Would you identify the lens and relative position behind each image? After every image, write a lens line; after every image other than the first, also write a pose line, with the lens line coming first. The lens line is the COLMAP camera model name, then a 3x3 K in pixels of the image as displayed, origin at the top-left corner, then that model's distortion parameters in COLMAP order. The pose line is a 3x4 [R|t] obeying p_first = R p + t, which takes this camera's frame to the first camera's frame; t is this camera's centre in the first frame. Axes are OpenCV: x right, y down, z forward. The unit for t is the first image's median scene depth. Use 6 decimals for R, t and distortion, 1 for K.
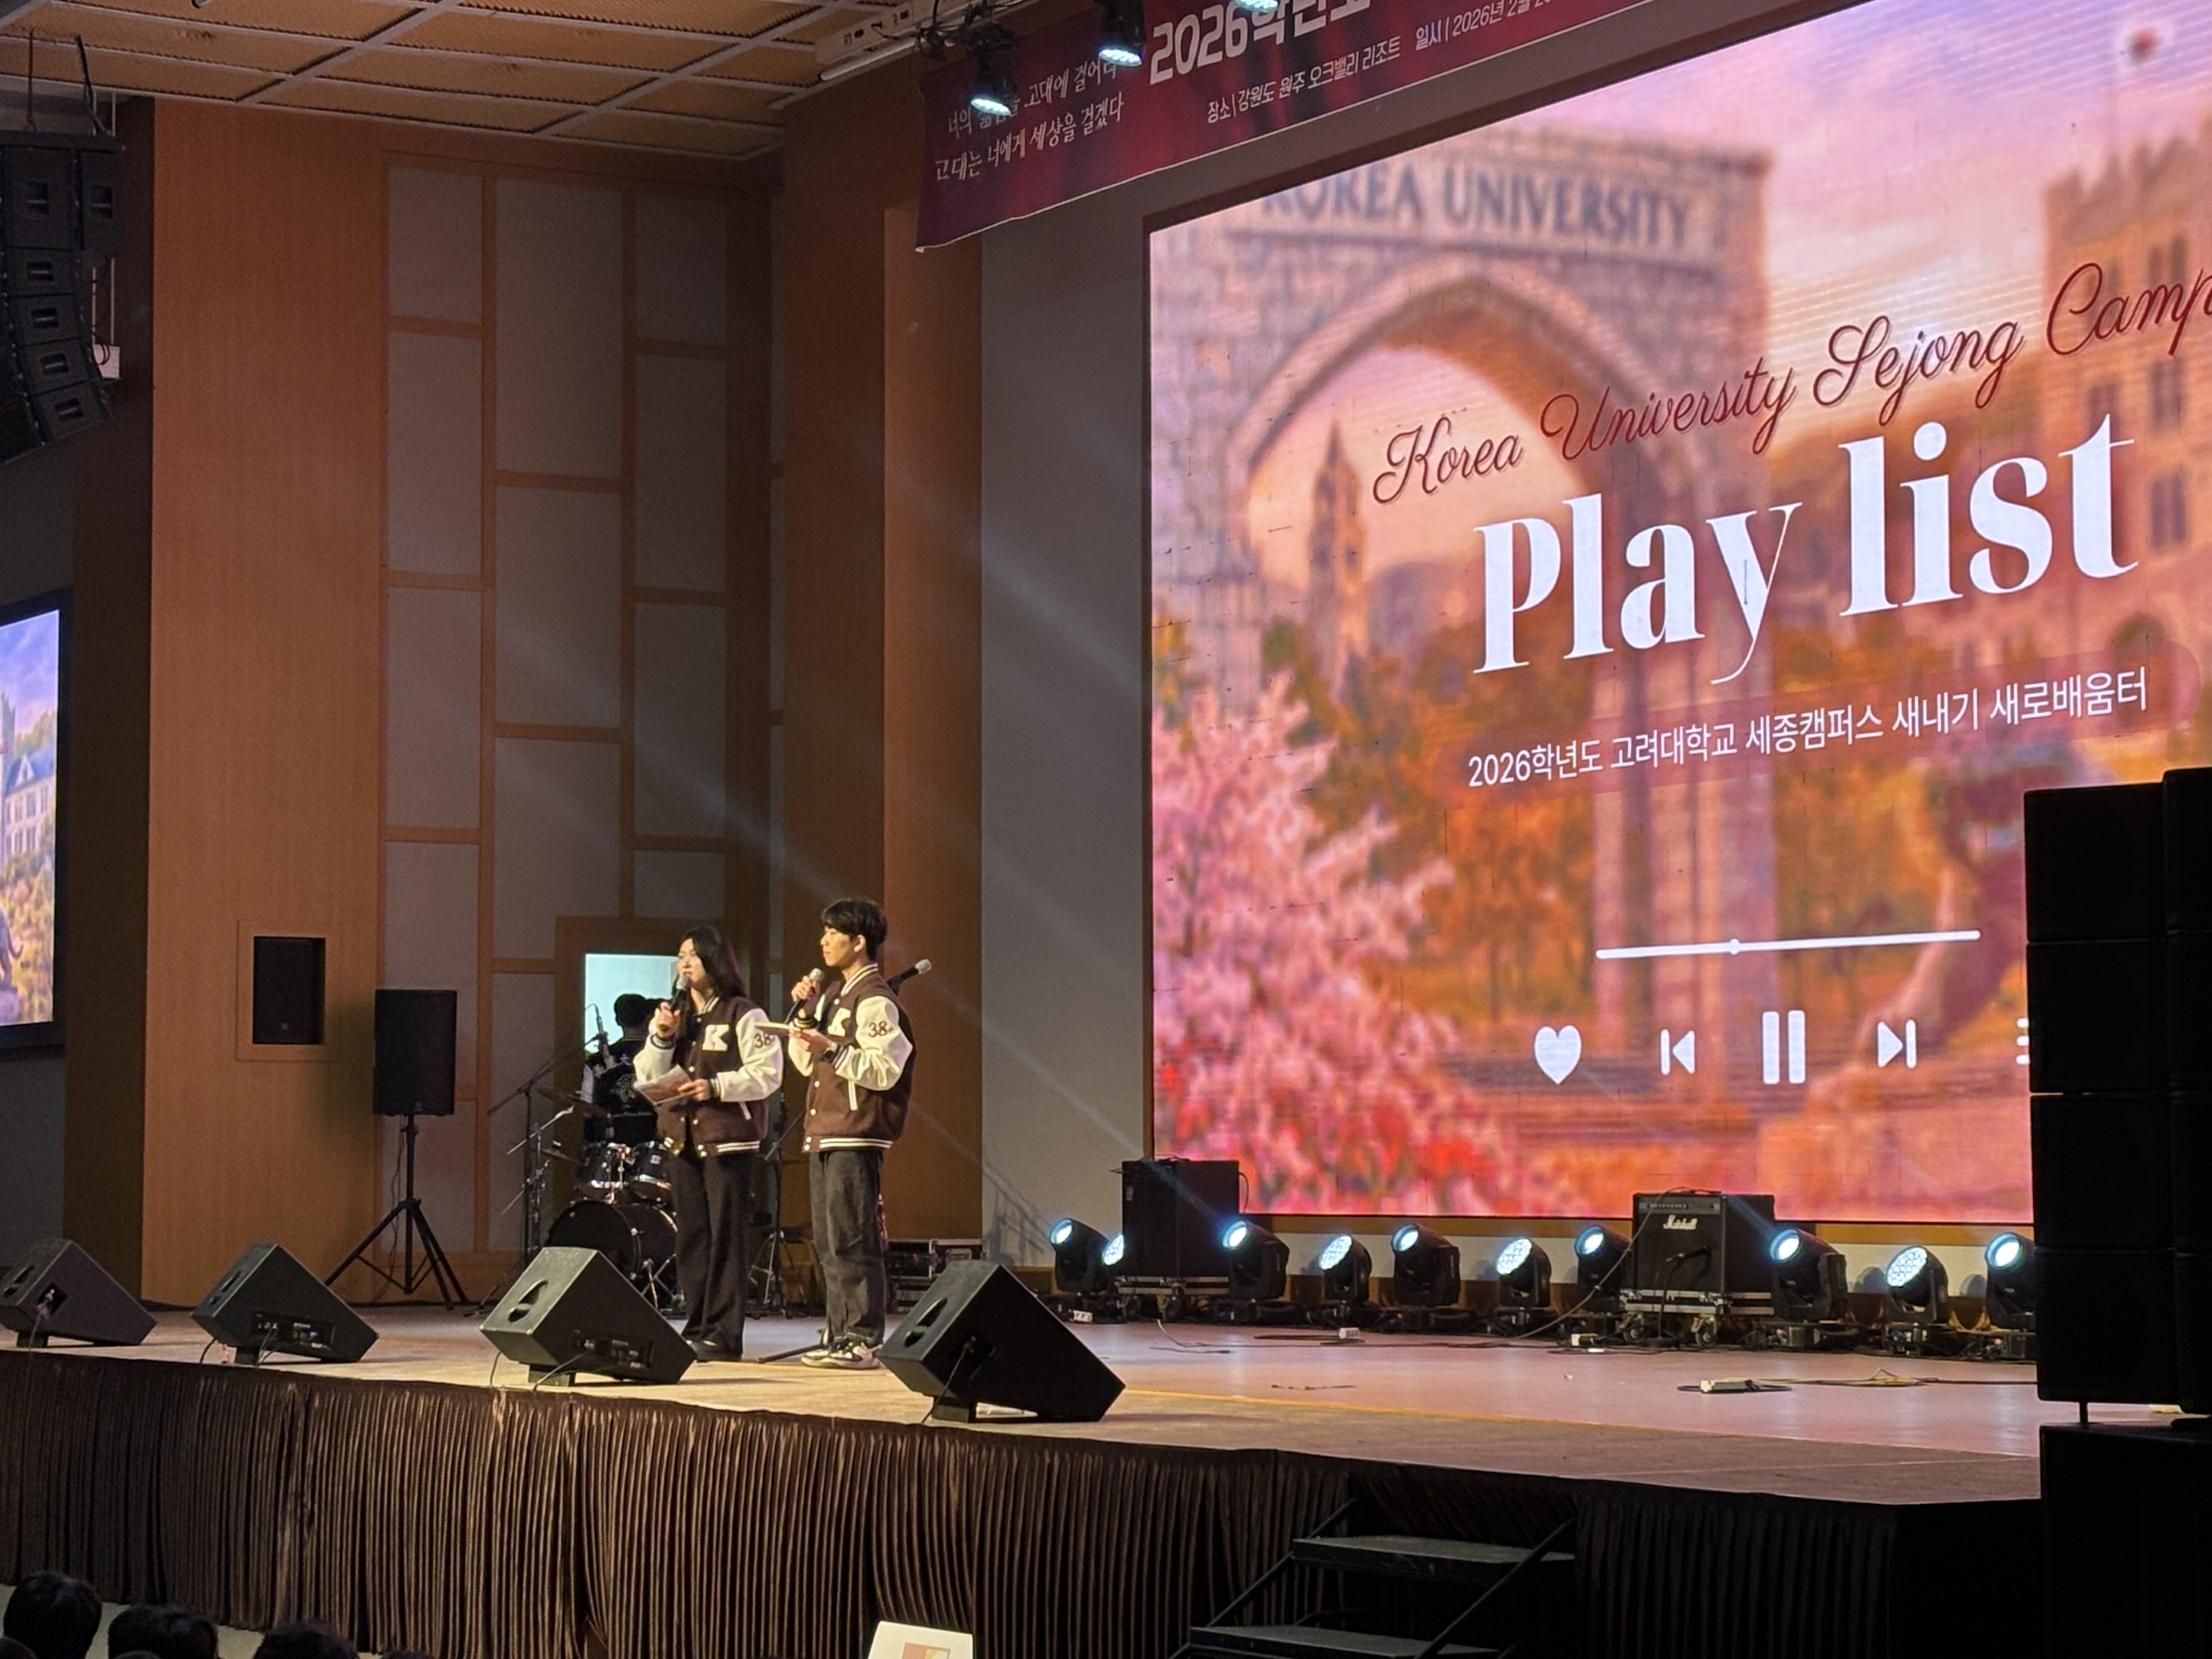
lens RADIAL K [[5155.7, 0, 1106.0], [0, 5155.7, 829.5], [0, 0, 1]] dist [0.088472, 0.386450]
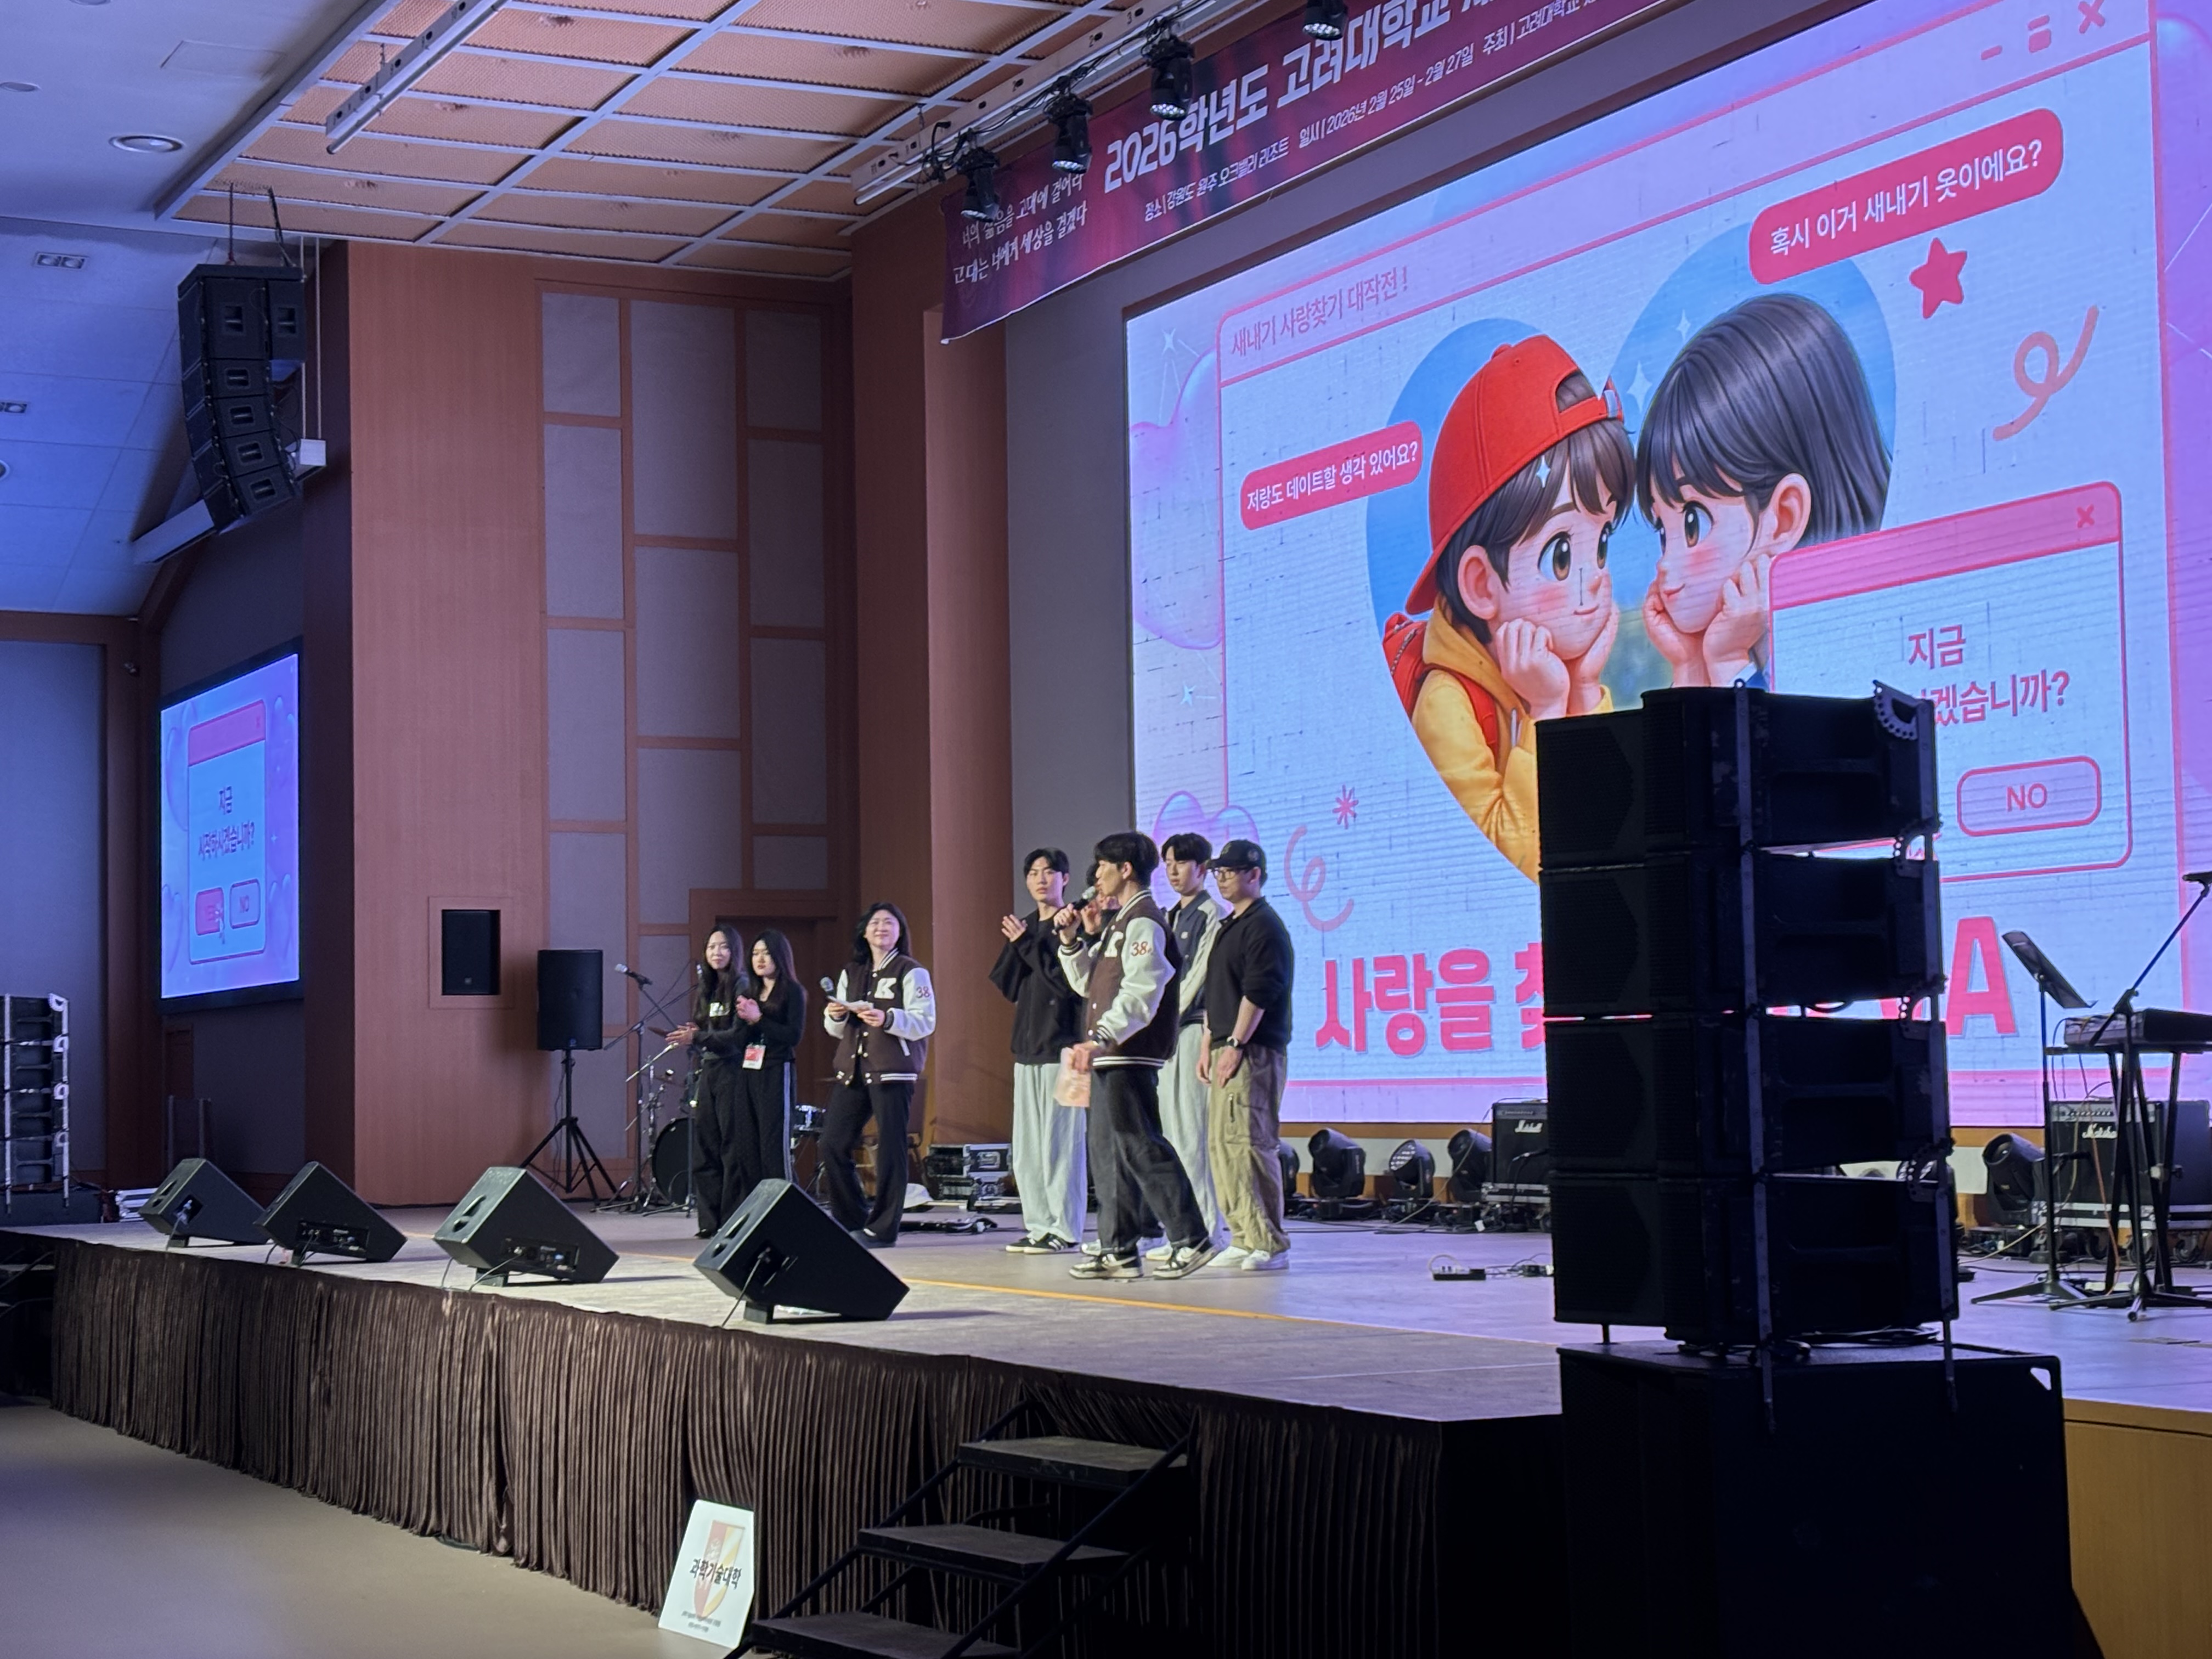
lens RADIAL K [[3745.1, 0, 1105.6], [0, 3745.1, 874.2], [0, 0, 1]] dist [0.067737, 0.057416]
pose [[0.997712, -0.018652, -0.064988, 0.063576], [0.019414, 0.999750, 0.011125, 0.005906], [0.064764, -0.012362, 0.997824, 0.120303]]
